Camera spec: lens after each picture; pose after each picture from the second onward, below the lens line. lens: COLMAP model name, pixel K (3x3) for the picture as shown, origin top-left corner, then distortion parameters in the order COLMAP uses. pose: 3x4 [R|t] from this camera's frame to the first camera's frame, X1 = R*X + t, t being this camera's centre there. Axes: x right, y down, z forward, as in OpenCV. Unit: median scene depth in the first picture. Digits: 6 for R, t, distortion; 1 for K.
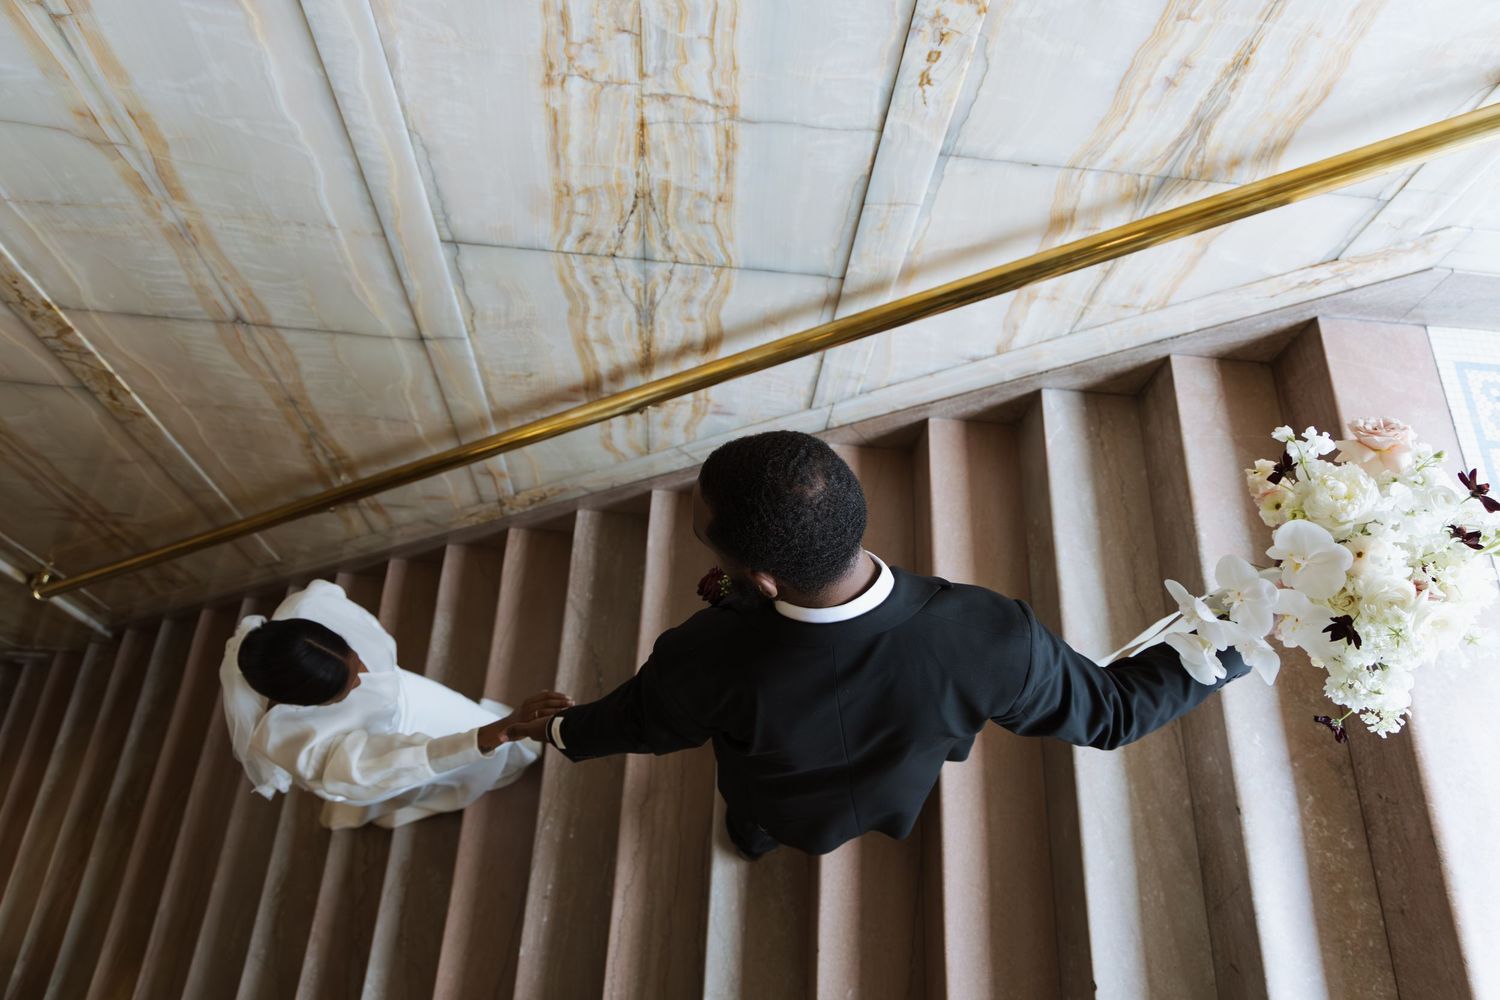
lens RADIAL K [[1061.3, 0, 750.0], [0, 1061.3, 500.0], [0, 0, 1]] dist [0.033353, -0.004419]
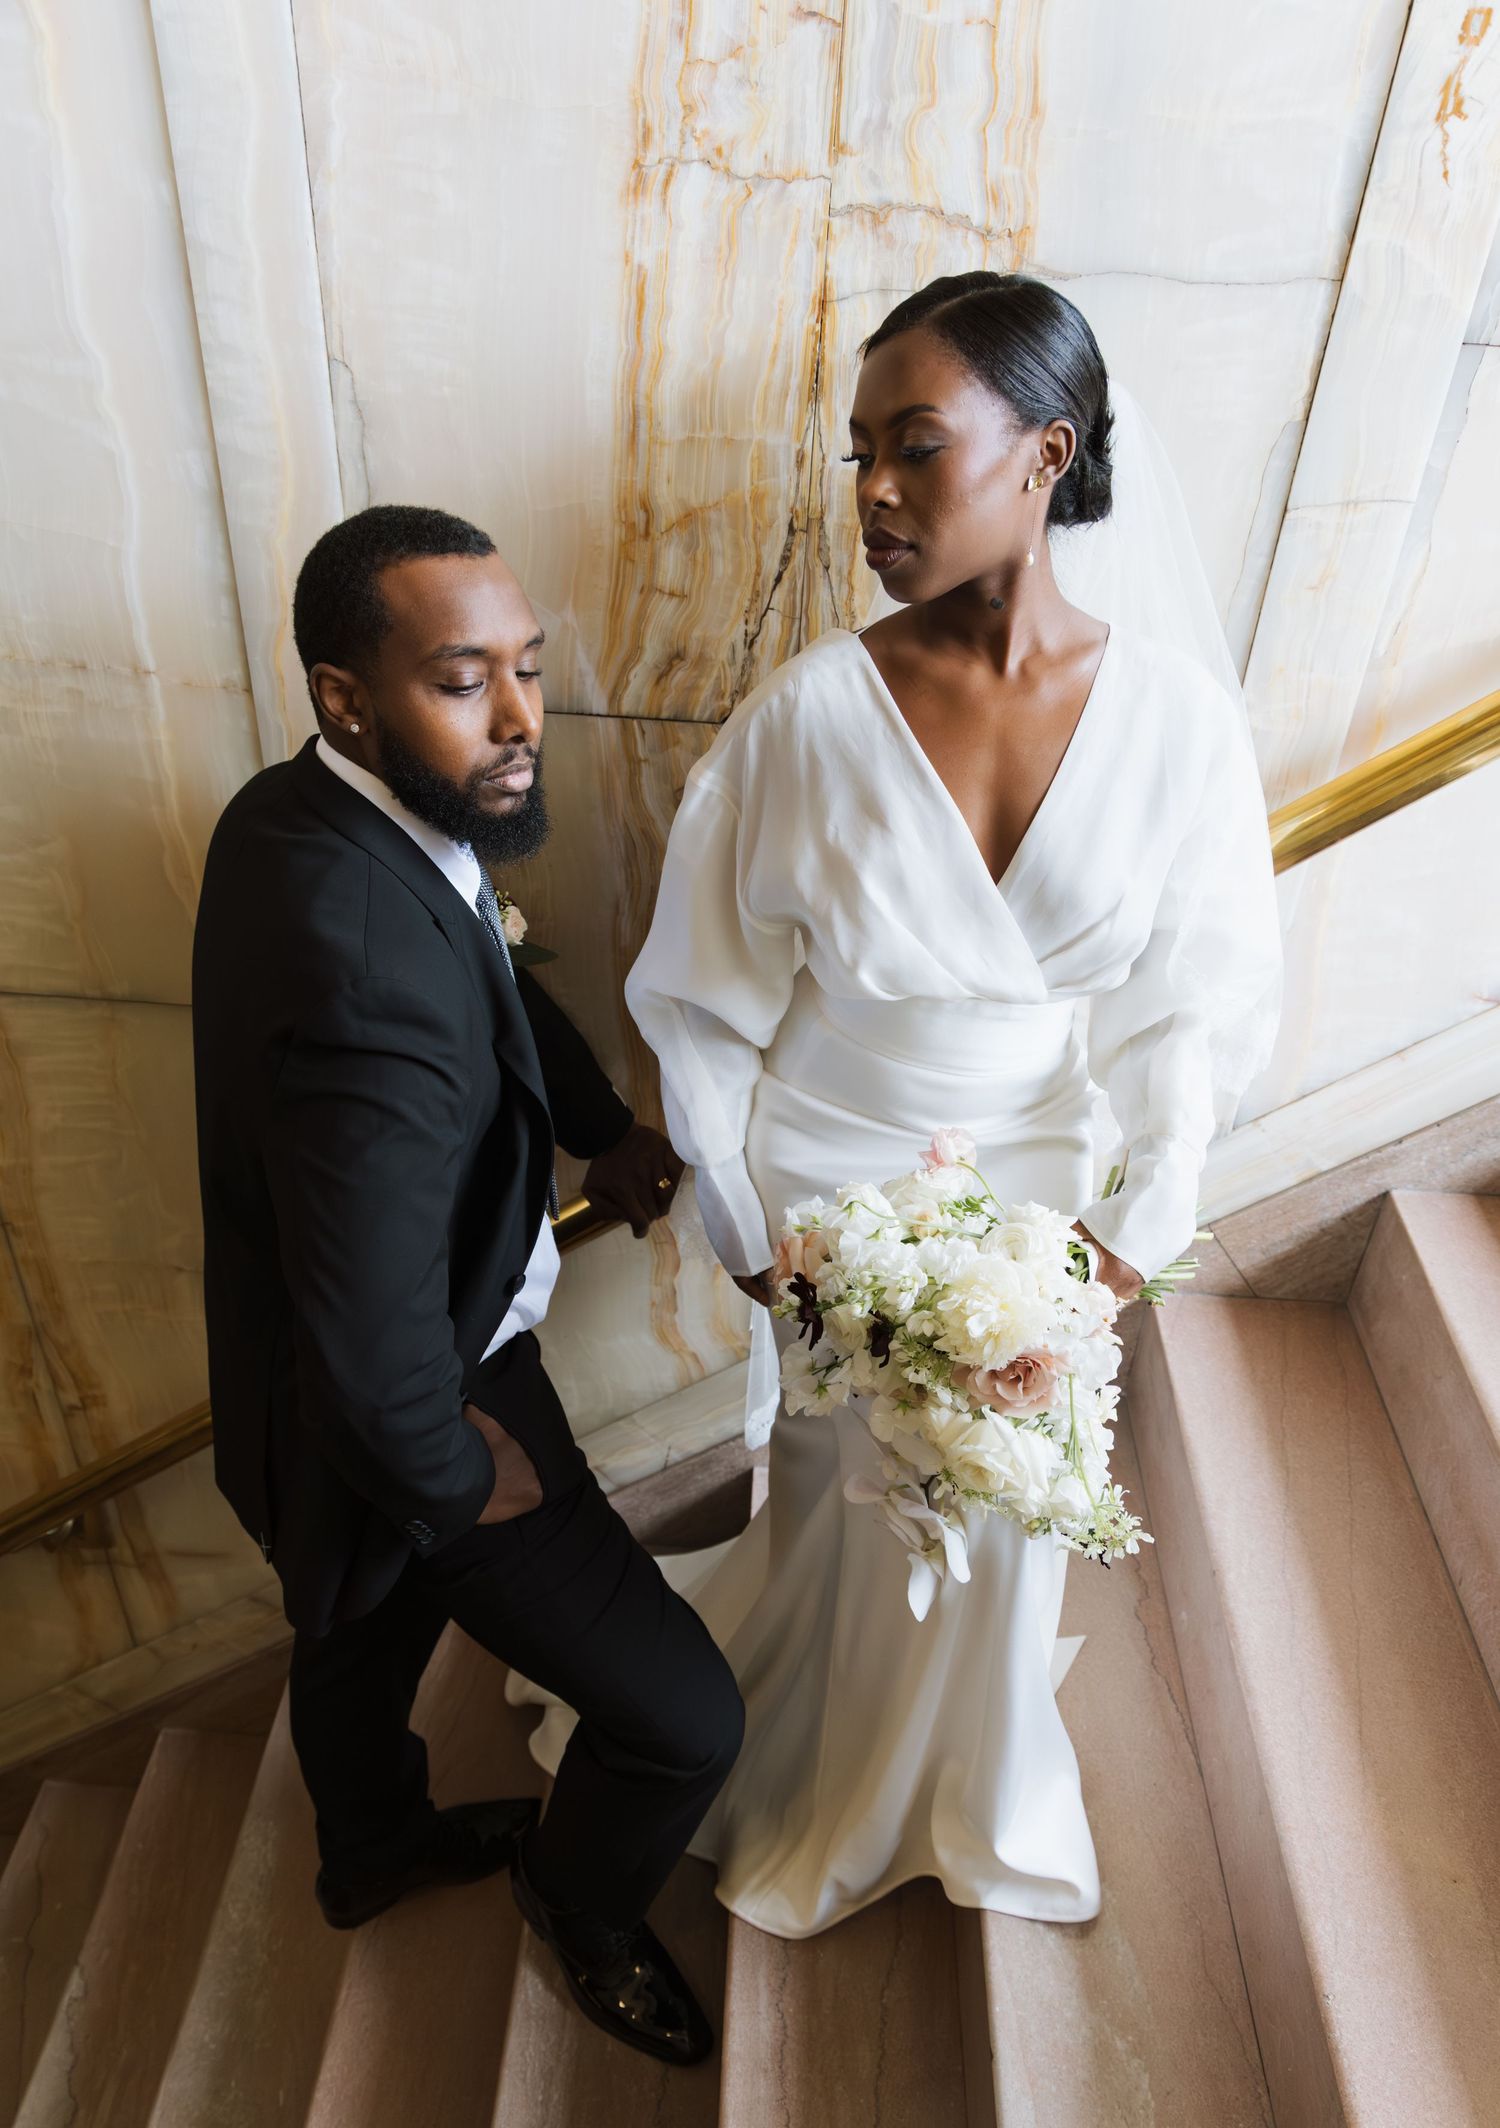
lens RADIAL K [[1547.4, 0, 750.7], [0, 1547.4, 1103.0], [0, 0, 1]] dist [0.001937, 0.007751]
pose [[0.999637, -0.024142, -0.011986, -0.125741], [0.015364, 0.875760, -0.482503, 0.272398], [0.022146, 0.482143, 0.875812, 0.535600]]
